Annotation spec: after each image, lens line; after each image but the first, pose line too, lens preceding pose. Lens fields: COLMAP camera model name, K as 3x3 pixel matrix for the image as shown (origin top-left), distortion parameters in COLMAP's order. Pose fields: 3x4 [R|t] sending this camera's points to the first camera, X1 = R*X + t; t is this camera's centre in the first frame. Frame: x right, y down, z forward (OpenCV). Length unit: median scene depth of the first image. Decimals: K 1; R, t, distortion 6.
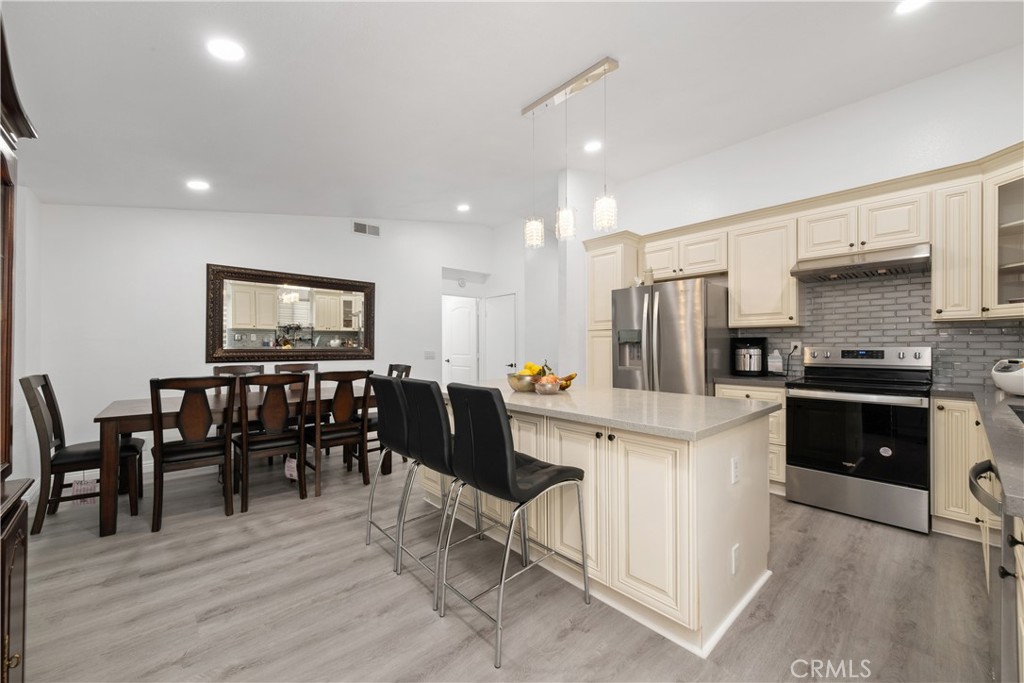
lens RADIAL K [[416.7, 0, 519.5], [0, 416.7, 348.1], [0, 0, 1]] dist [0.002570, -0.000667]
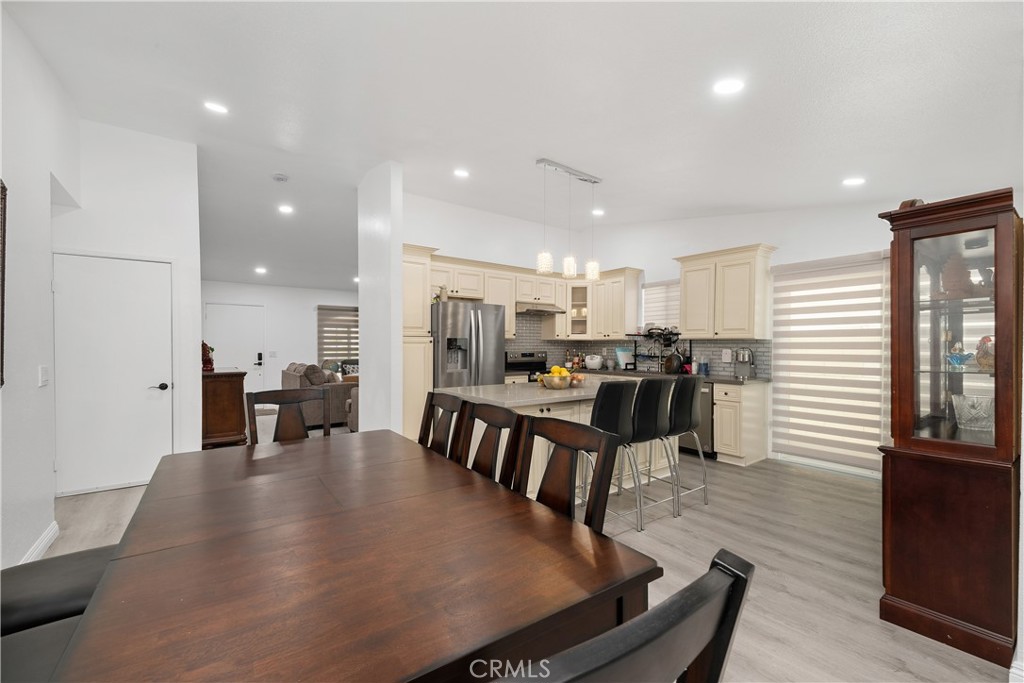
lens RADIAL K [[416.7, 0, 514.0], [0, 416.7, 346.6], [0, 0, 1]] dist [0.002570, -0.000667]
pose [[0.131666, 0.006552, 0.991273, -1.140762], [-0.005751, 0.999966, -0.005846, -0.013835], [-0.991277, -0.004931, 0.131699, 0.853235]]
